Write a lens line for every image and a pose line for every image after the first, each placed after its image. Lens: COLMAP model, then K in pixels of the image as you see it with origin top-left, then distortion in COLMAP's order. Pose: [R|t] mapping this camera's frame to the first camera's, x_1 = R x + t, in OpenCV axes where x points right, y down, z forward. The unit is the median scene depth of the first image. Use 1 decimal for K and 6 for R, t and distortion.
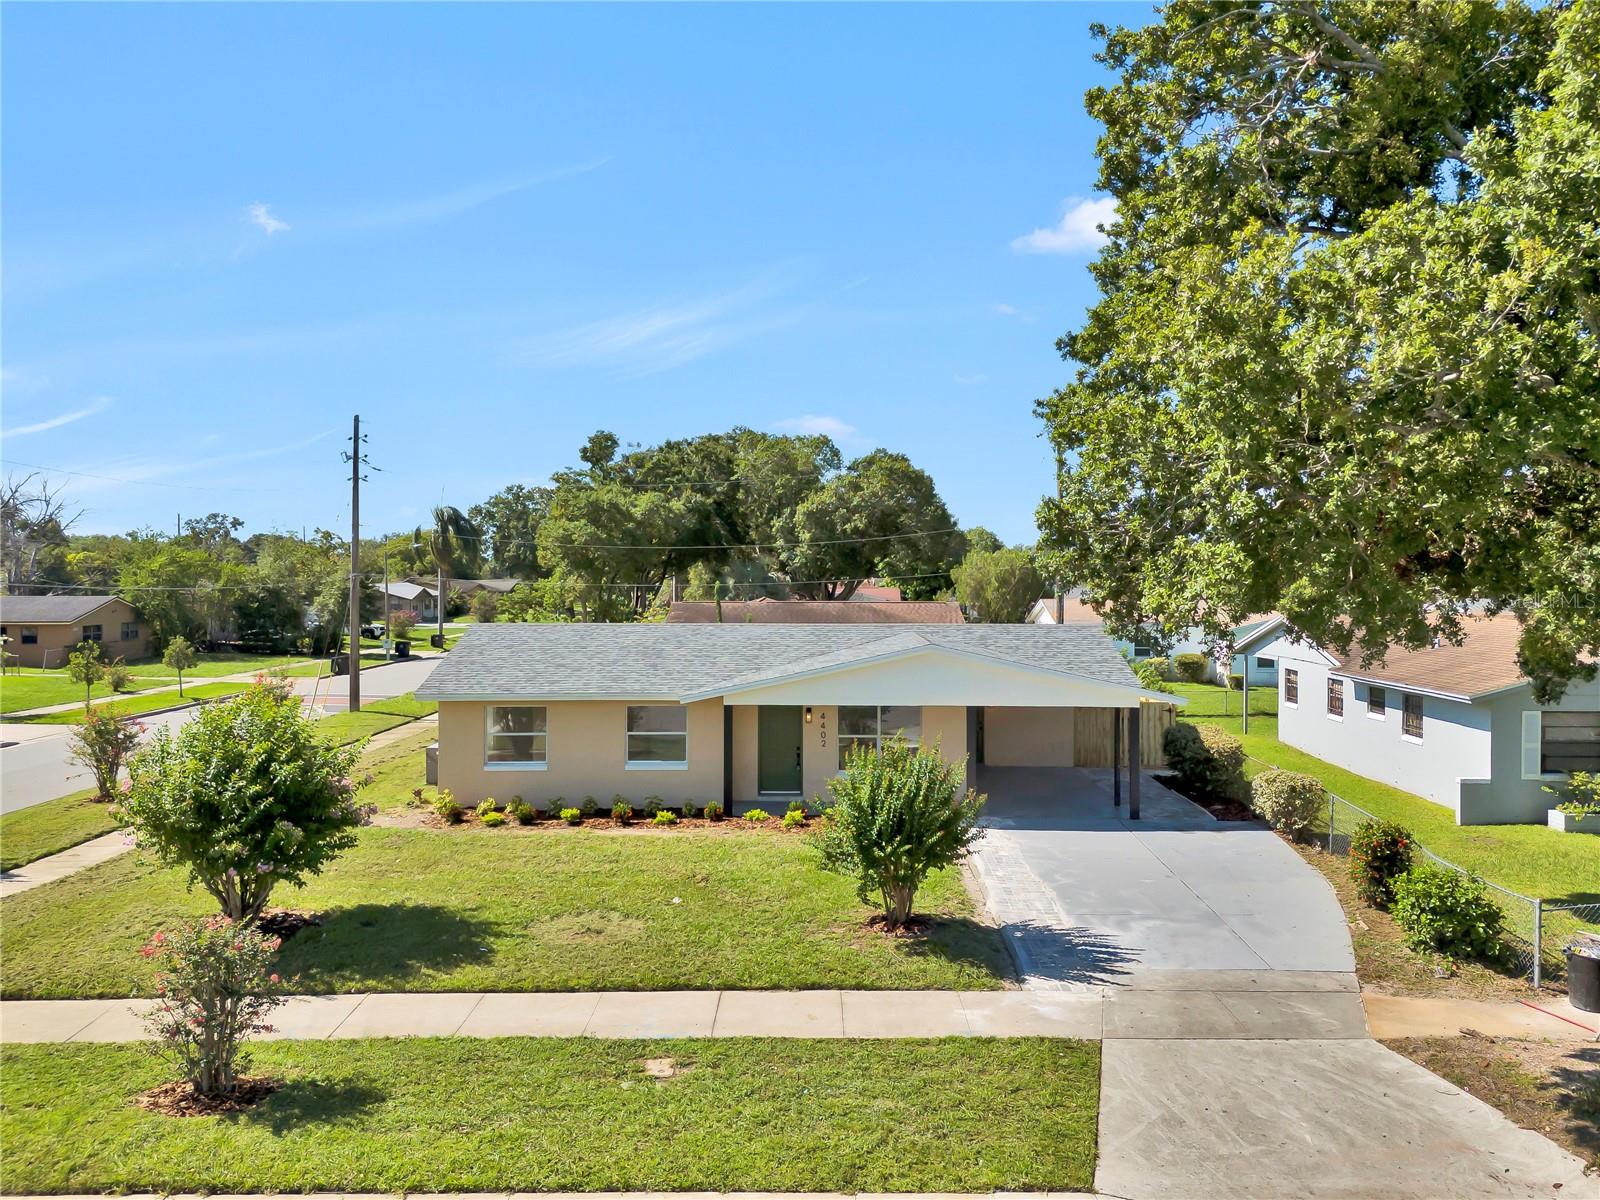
lens RADIAL K [[1202.5, 0, 800.0], [0, 1202.5, 600.0], [0, 0, 1]] dist [0.062107, -0.064571]
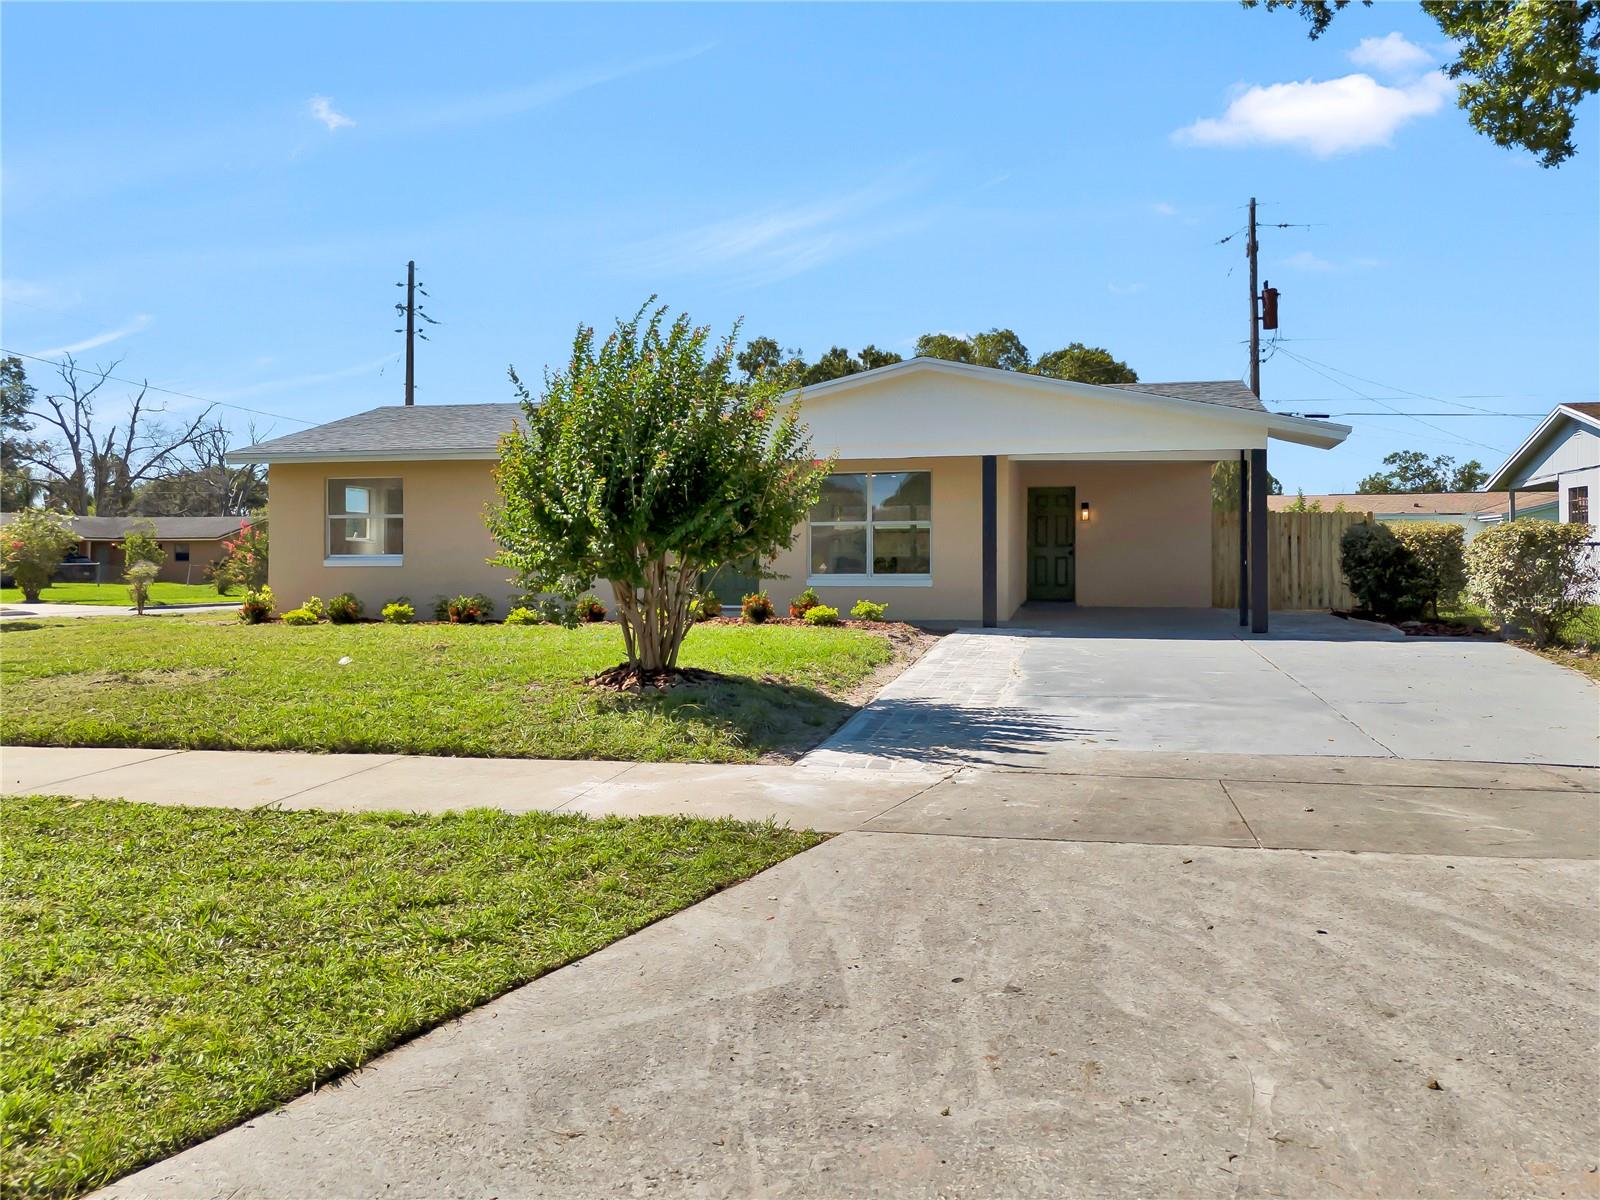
lens RADIAL K [[1202.5, 0, 800.0], [0, 1202.5, 600.0], [0, 0, 1]] dist [0.062107, -0.064571]
pose [[0.977338, -0.000828, -0.211682, 0.282094], [0.002095, 0.999981, 0.005760, 0.253687], [0.211673, -0.006073, 0.977322, 0.550476]]
